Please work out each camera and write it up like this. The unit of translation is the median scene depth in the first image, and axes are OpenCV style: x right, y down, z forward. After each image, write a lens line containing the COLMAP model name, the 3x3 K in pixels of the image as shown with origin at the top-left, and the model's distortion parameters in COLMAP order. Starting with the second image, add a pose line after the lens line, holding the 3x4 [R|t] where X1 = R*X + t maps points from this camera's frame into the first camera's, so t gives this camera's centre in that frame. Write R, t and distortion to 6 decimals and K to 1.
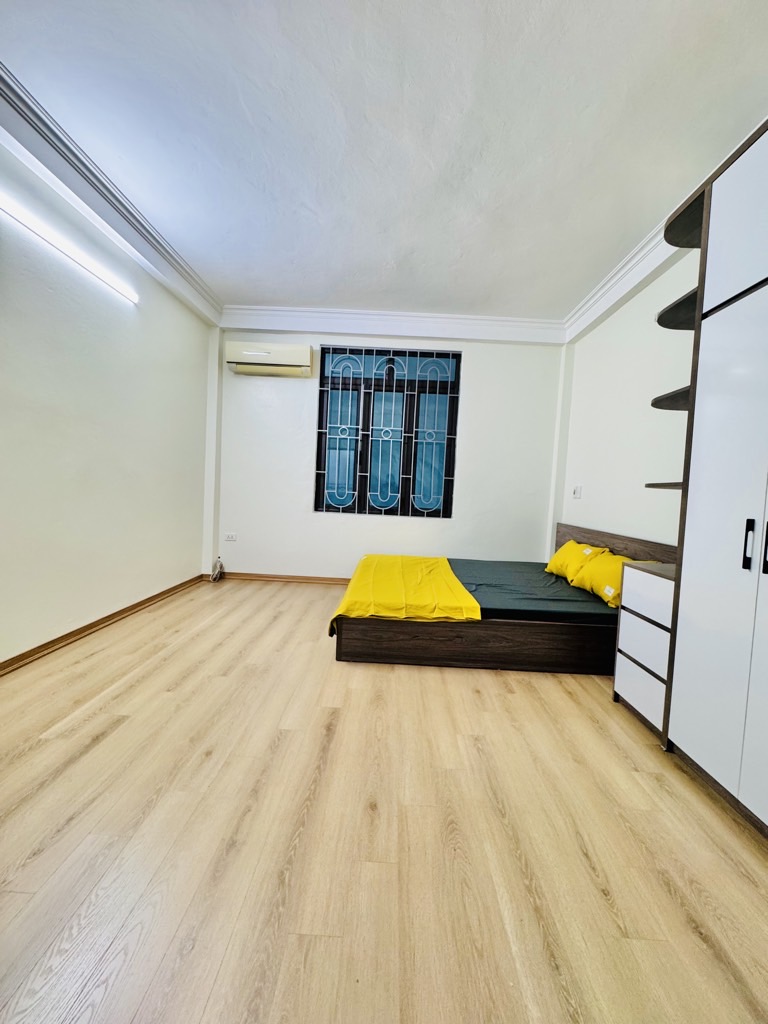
lens RADIAL K [[411.6, 0, 382.8], [0, 411.6, 516.7], [0, 0, 1]] dist [-0.004236, 0.000934]
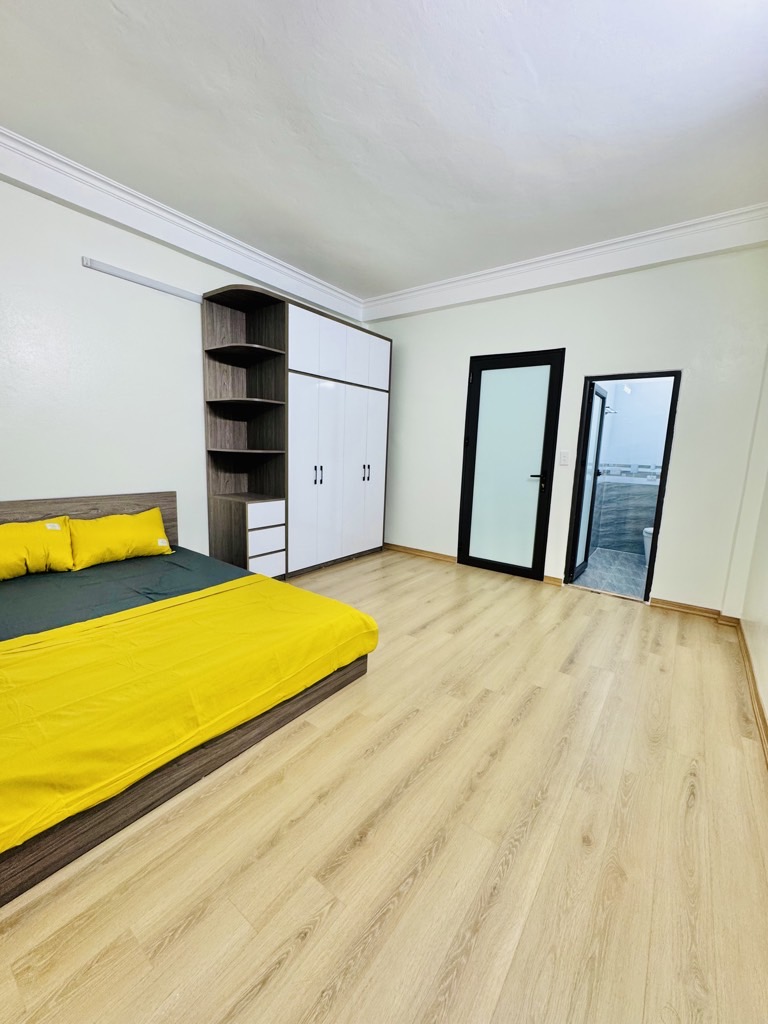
lens RADIAL K [[411.6, 0, 384.7], [0, 411.6, 515.6], [0, 0, 1]] dist [-0.004236, 0.000934]
pose [[-0.814016, -0.170120, 0.555372, -0.584524], [-0.038406, 0.969820, 0.240780, -0.193585], [-0.579572, 0.174669, -0.795982, 1.635668]]
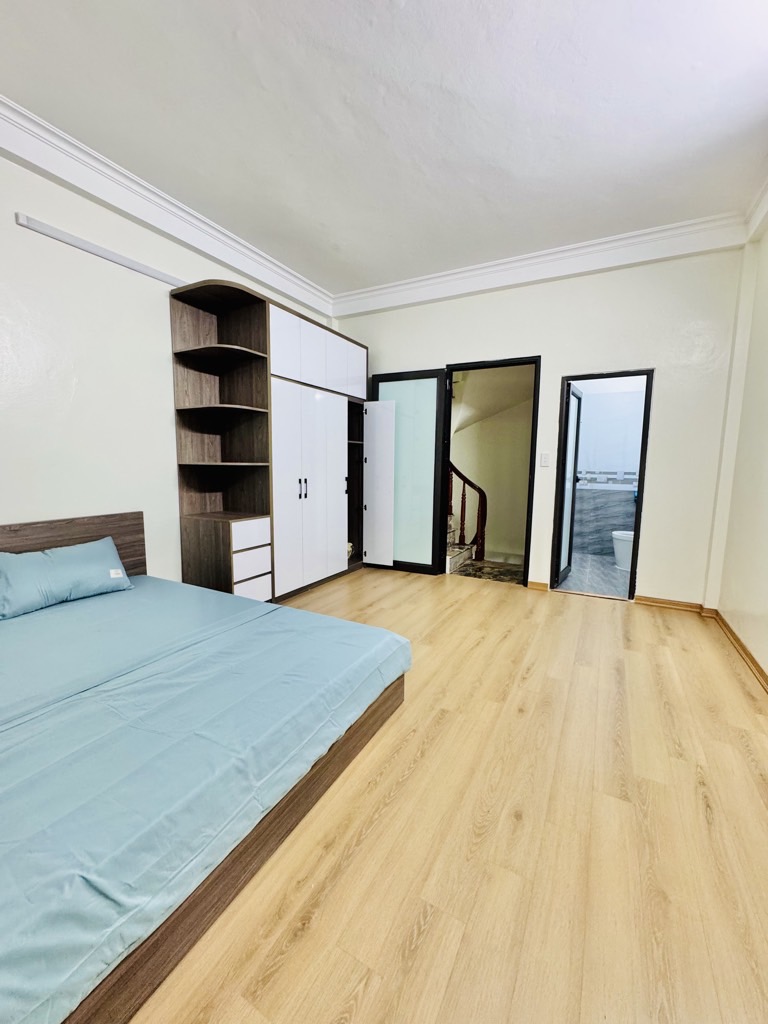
lens RADIAL K [[411.6, 0, 384.2], [0, 411.6, 516.6], [0, 0, 1]] dist [-0.004236, 0.000934]
pose [[-0.888658, -0.111261, 0.444869, -0.395500], [-0.022789, 0.979636, 0.199484, -0.156914], [-0.458004, 0.167135, -0.873097, 1.653614]]
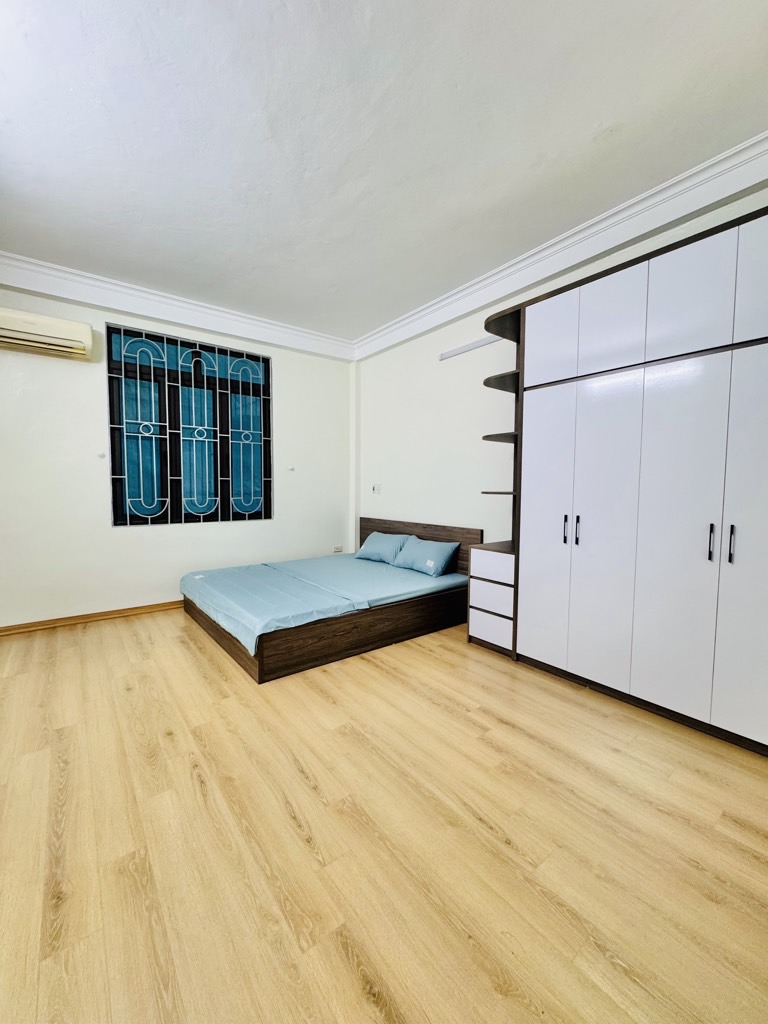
lens RADIAL K [[411.6, 0, 384.0], [0, 411.6, 515.4], [0, 0, 1]] dist [-0.004236, 0.000934]
pose [[0.774623, -0.085361, 0.626636, -0.459204], [0.065702, 0.996350, 0.054506, -0.078696], [-0.629001, -0.001051, 0.777404, 0.058280]]
